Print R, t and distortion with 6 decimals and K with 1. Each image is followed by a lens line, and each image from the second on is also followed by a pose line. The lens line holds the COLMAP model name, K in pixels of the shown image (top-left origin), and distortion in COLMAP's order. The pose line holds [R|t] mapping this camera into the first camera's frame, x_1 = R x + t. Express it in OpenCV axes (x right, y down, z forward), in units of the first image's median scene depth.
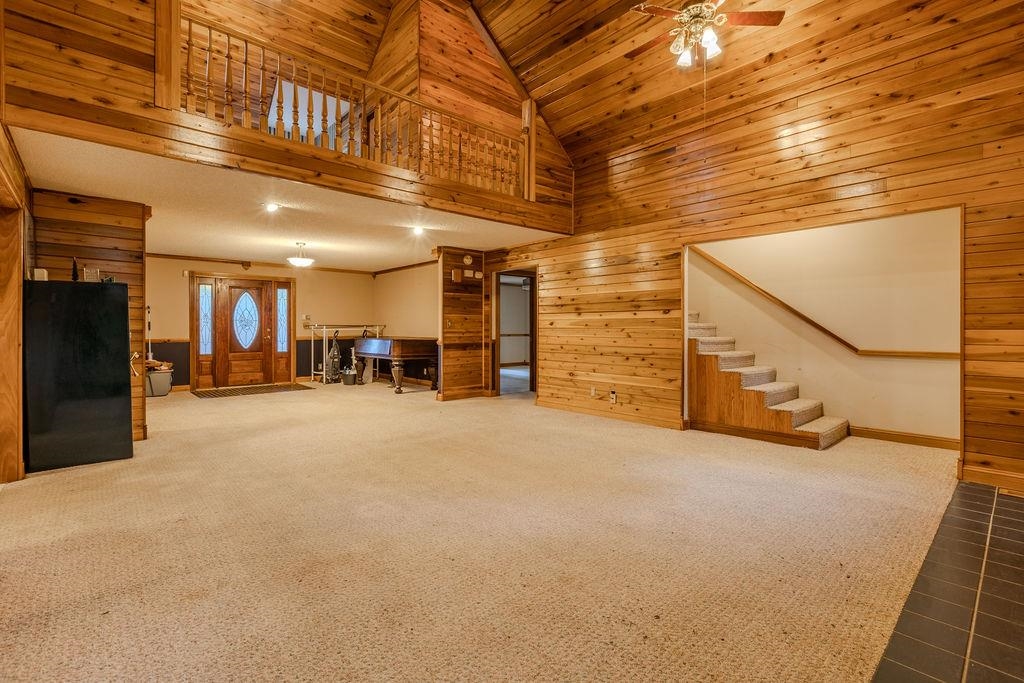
lens RADIAL K [[464.9, 0, 511.8], [0, 464.9, 335.0], [0, 0, 1]] dist [0.001157, 0.000770]
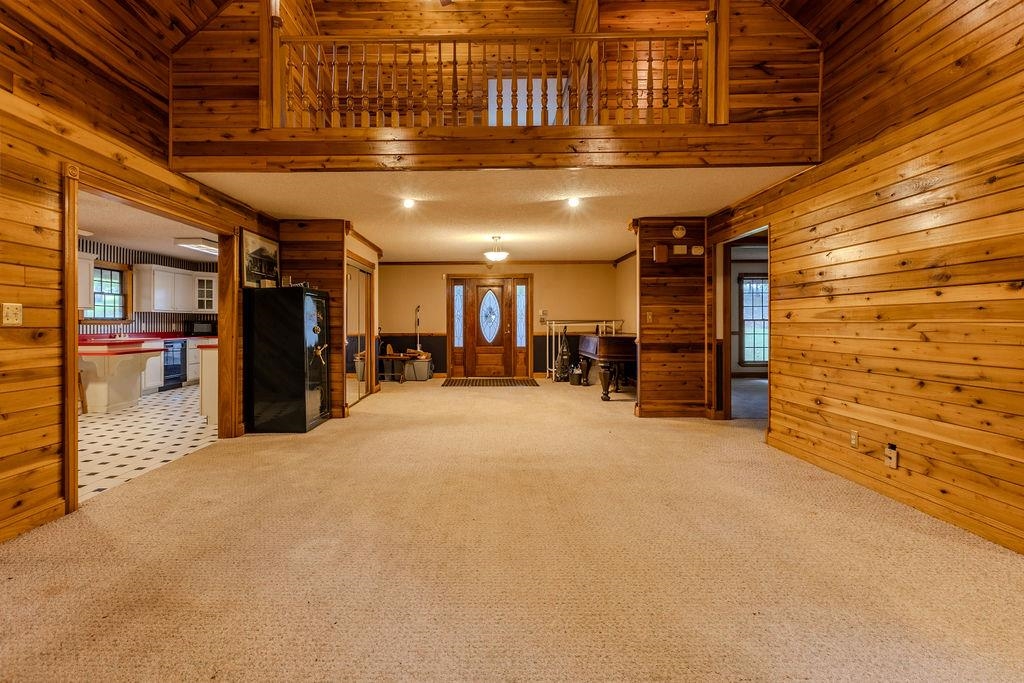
lens RADIAL K [[464.9, 0, 507.3], [0, 464.9, 327.5], [0, 0, 1]] dist [0.001157, 0.000770]
pose [[0.734549, 0.003668, -0.678545, 0.240485], [-0.007261, 0.999971, -0.002455, -0.004520], [0.678516, 0.006730, 0.734554, 0.307859]]
